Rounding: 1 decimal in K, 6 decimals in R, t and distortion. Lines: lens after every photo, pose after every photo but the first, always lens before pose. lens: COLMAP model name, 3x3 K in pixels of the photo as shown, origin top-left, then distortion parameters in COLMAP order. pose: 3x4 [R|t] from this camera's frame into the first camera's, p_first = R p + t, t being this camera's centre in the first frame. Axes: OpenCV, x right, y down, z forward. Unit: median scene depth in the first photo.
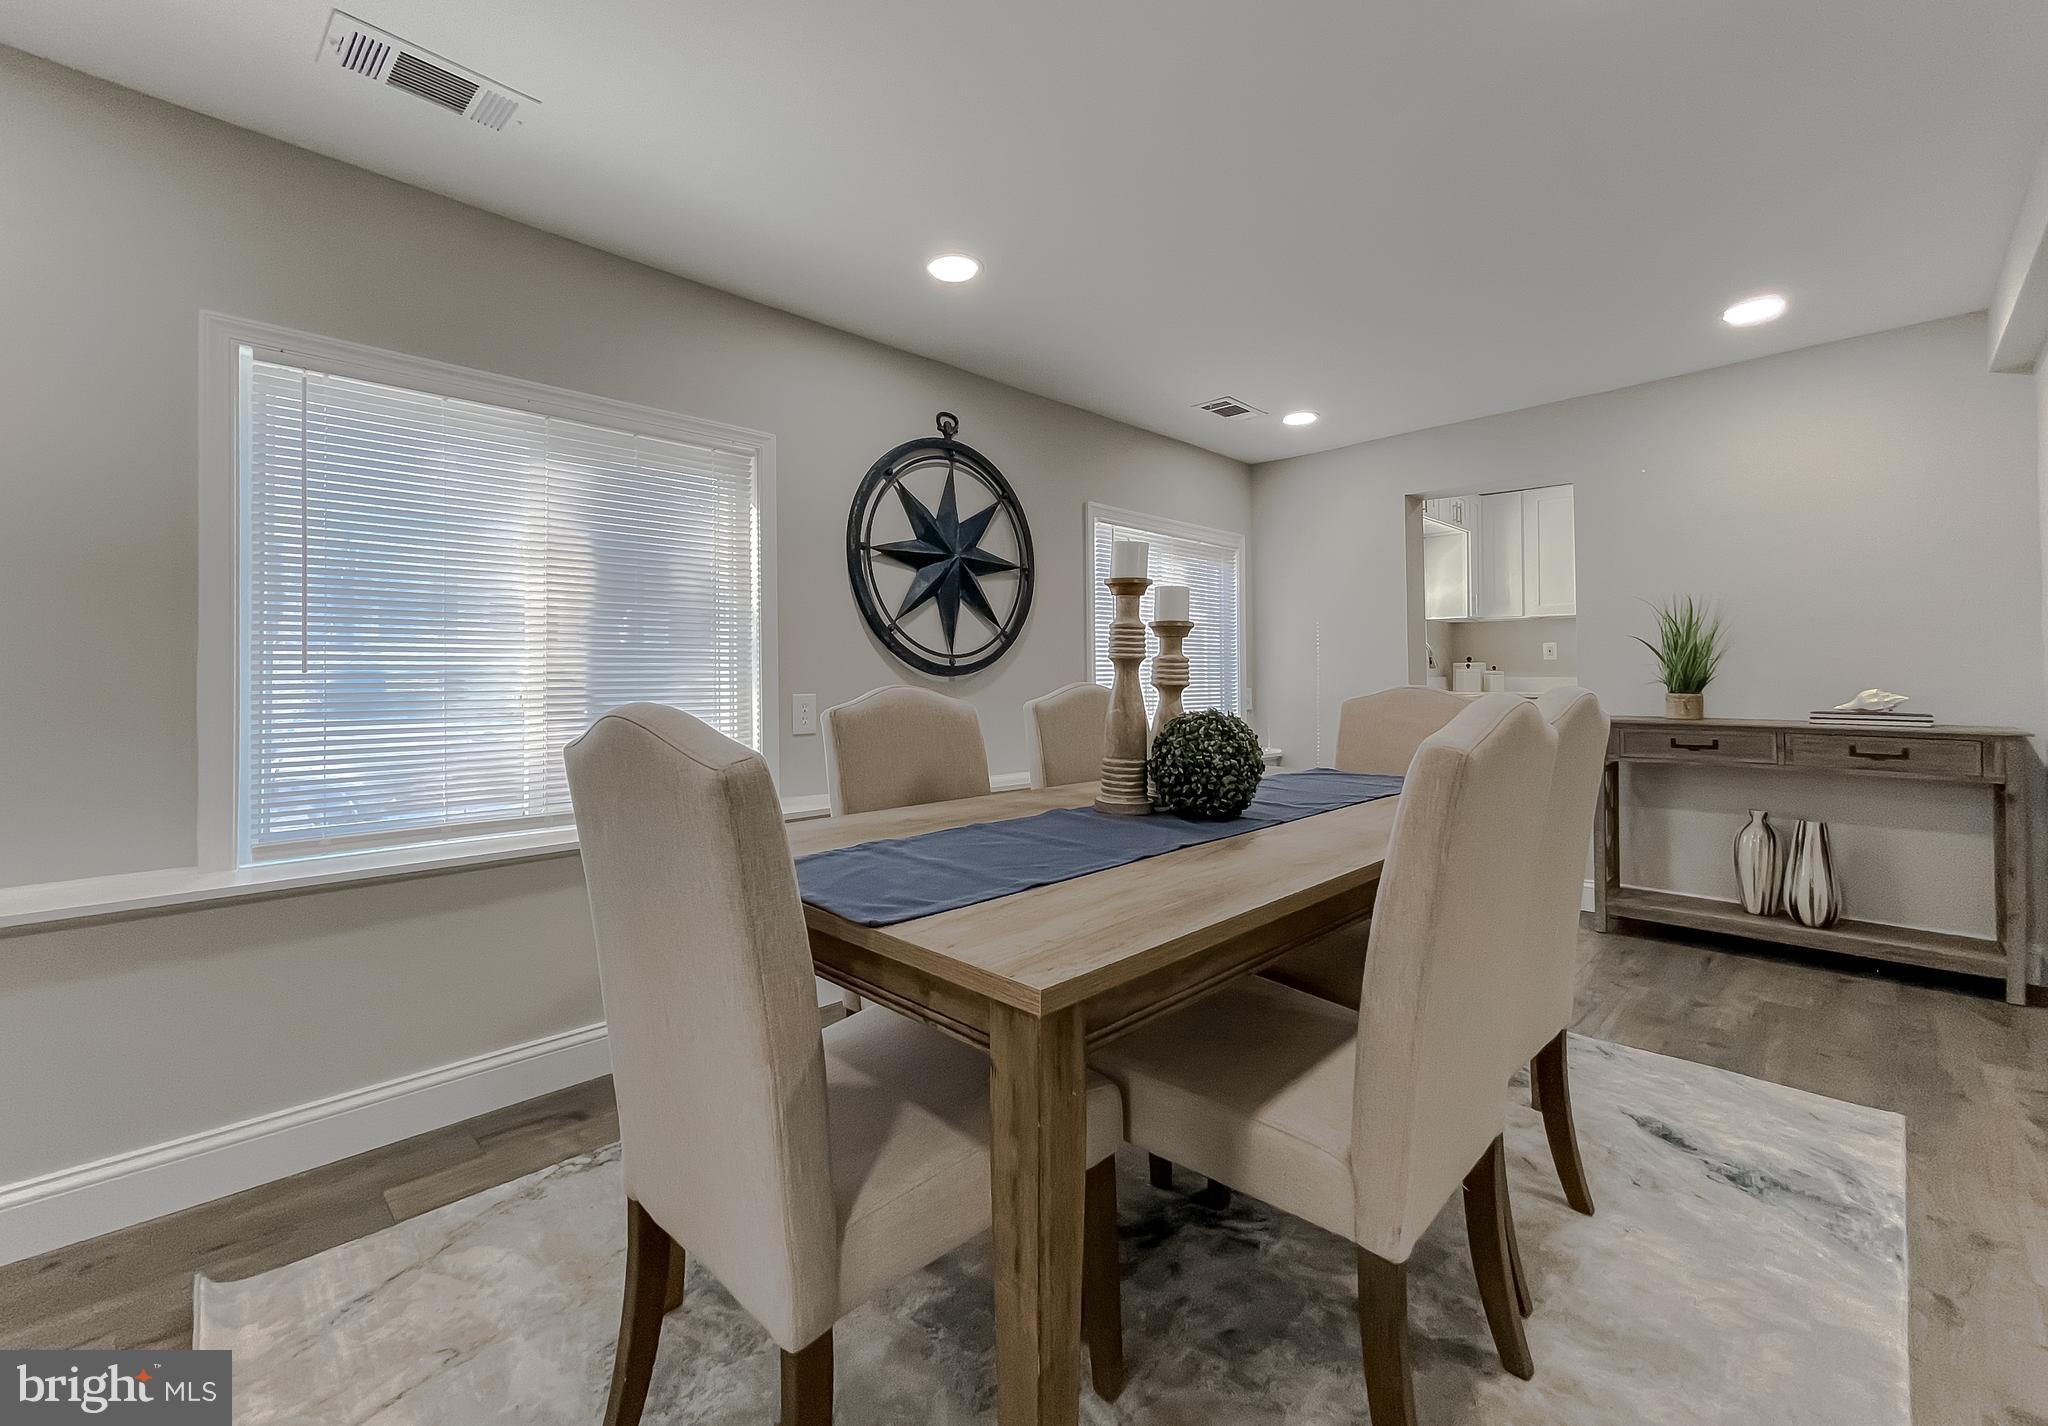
lens RADIAL K [[878.7, 0, 1025.9], [0, 878.7, 648.1], [0, 0, 1]] dist [-0.000950, -0.001359]
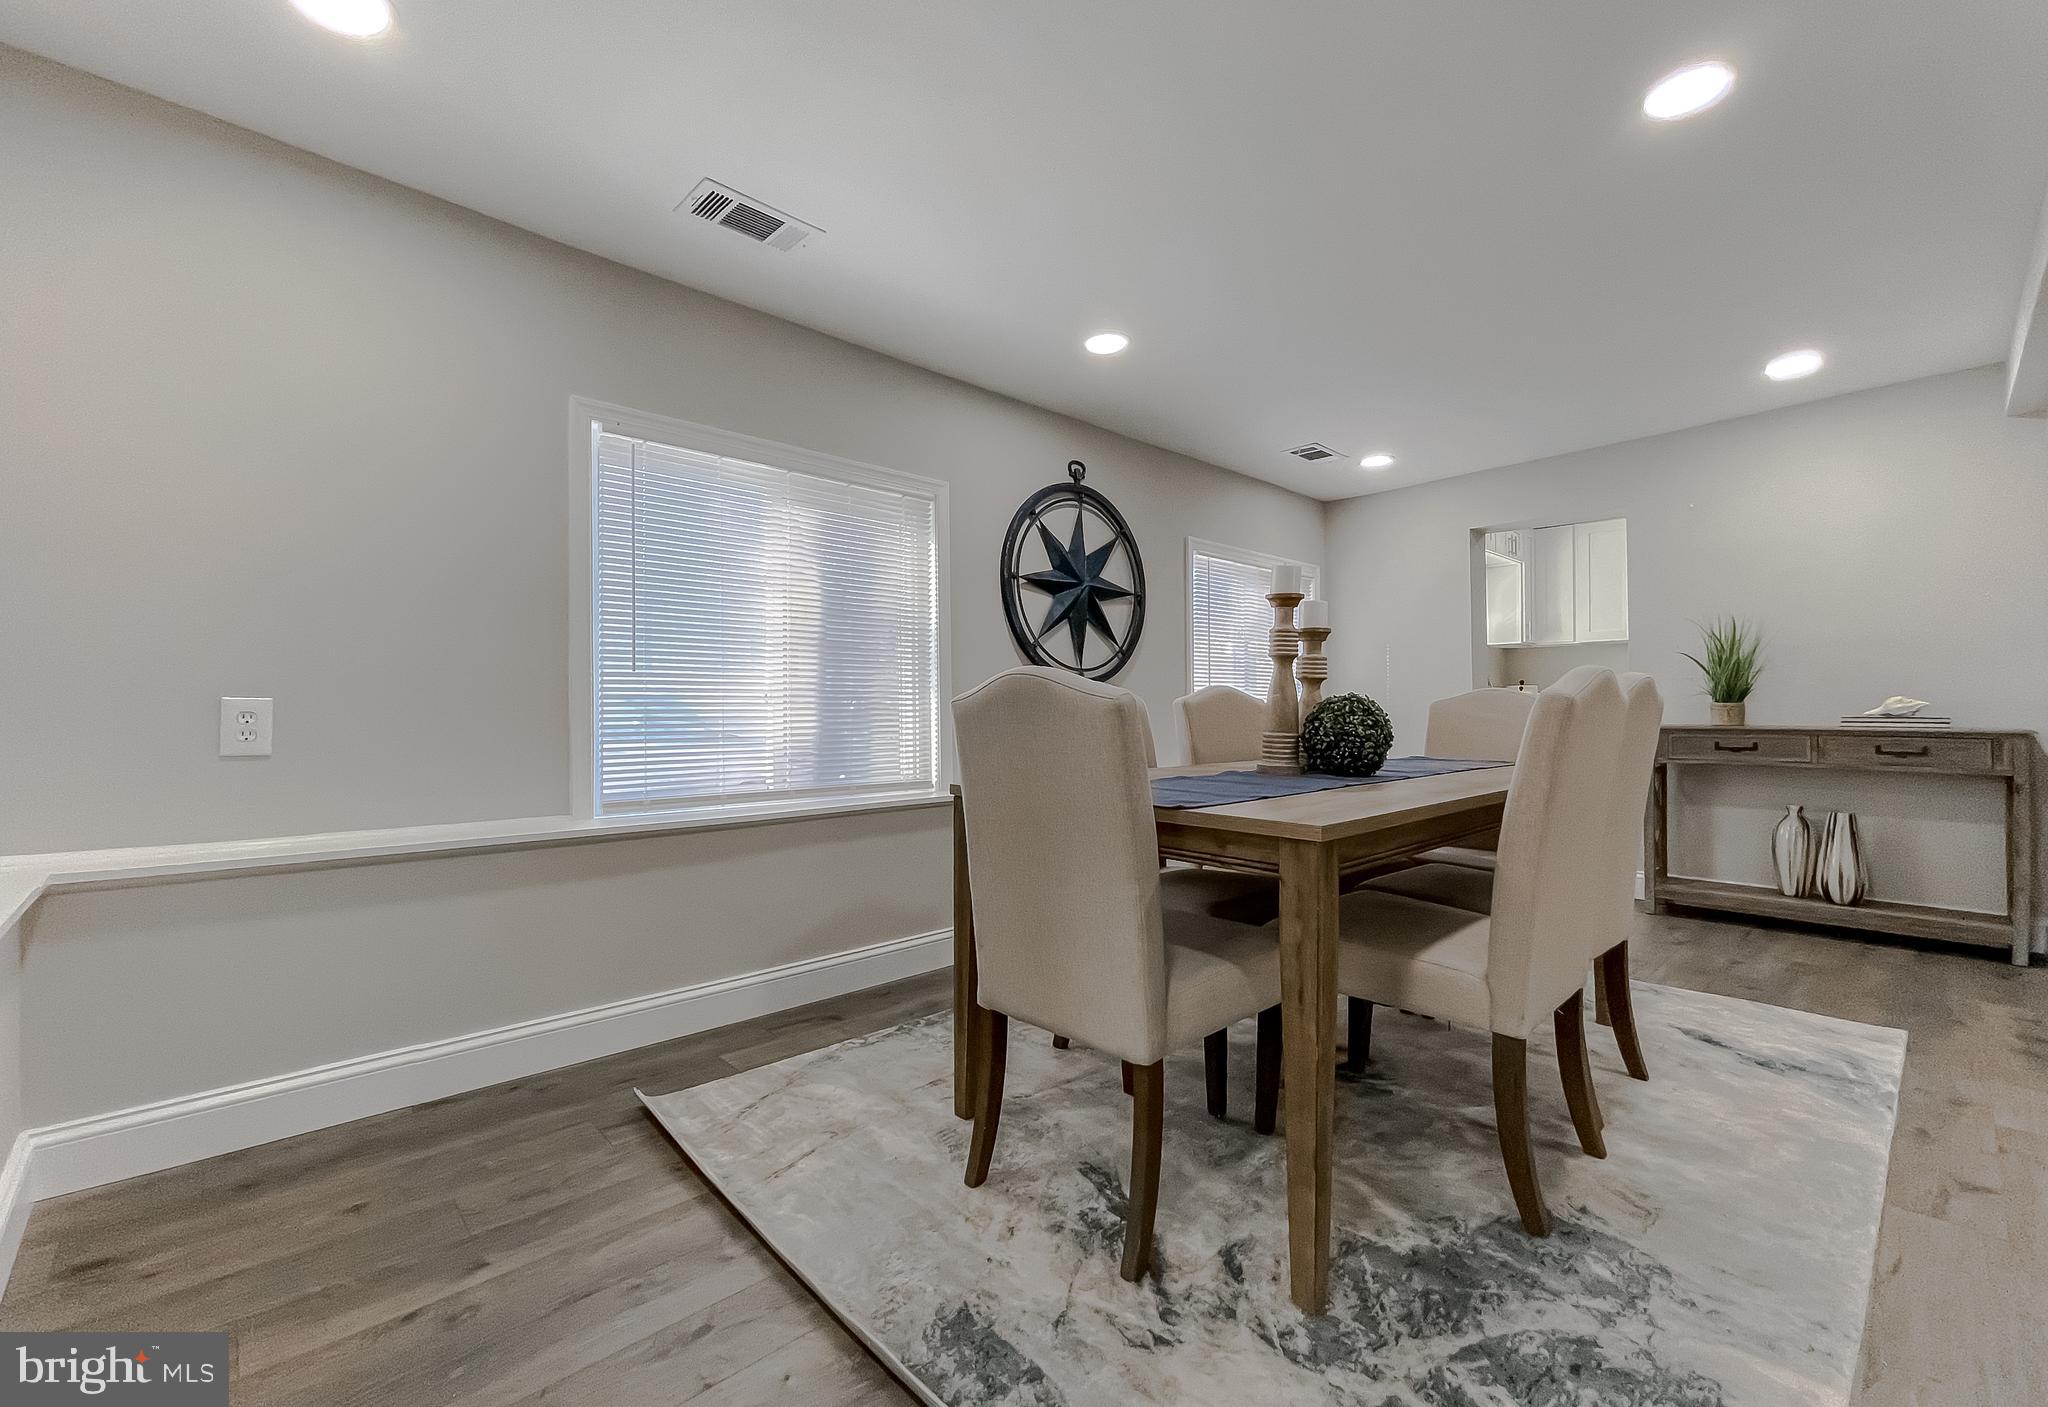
lens RADIAL K [[868.4, 0, 1026.8], [0, 868.4, 692.7], [0, 0, 1]] dist [-0.001006, -0.000015]
pose [[0.999222, 0.000143, -0.039430, -0.142294], [0.000287, 0.999941, 0.010889, 0.034489], [0.039429, -0.010892, 0.999163, -0.200375]]
